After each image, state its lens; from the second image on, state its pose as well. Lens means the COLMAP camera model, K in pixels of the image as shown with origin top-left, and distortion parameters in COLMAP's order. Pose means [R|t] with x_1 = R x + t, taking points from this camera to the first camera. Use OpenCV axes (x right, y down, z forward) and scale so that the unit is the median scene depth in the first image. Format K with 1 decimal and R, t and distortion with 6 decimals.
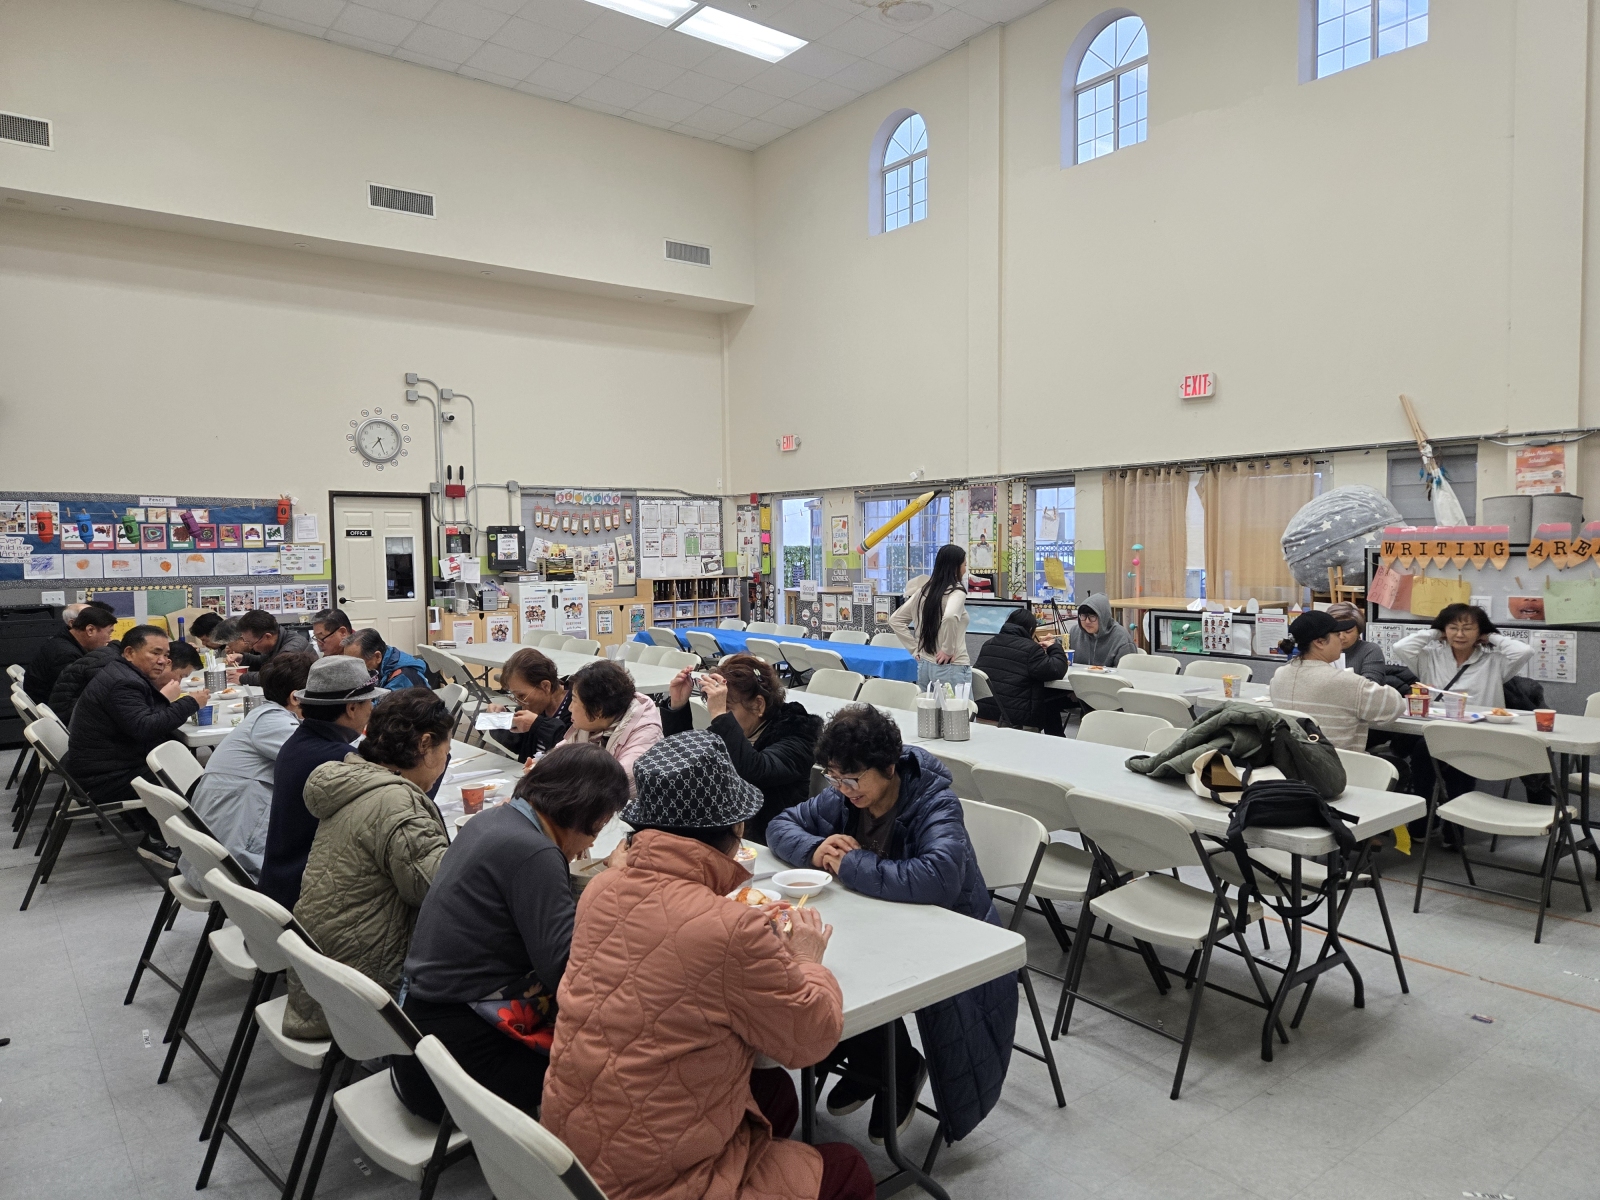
lens RADIAL K [[1062.1, 0, 804.0], [0, 1062.1, 611.0], [0, 0, 1]] dist [0.013131, -0.013326]
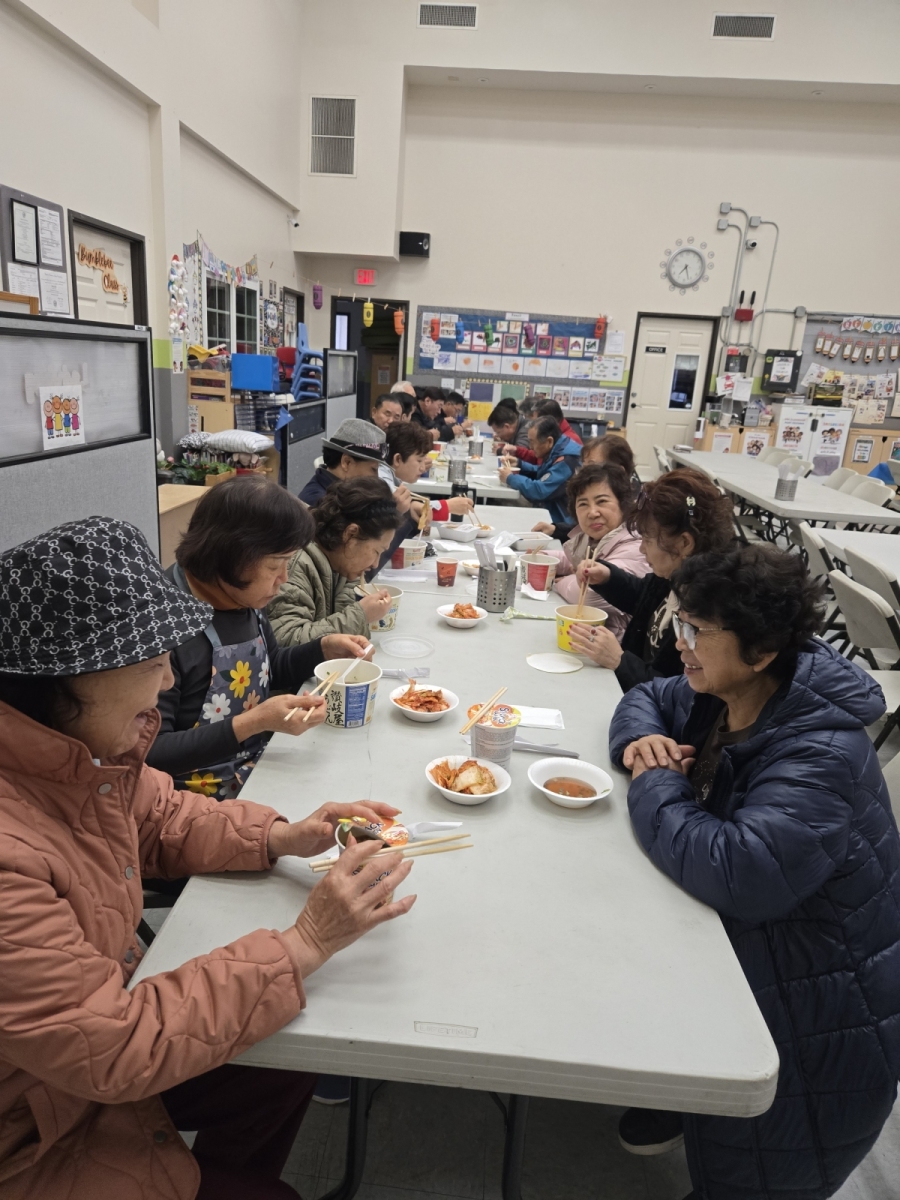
lens RADIAL K [[796.6, 0, 444.3], [0, 796.6, 602.8], [0, 0, 1]] dist [0.013131, -0.013326]
pose [[0.721515, 0.249513, -0.645878, 0.064660], [-0.110581, 0.962365, 0.248245, 0.005161], [0.683511, -0.107691, 0.721952, 0.149158]]
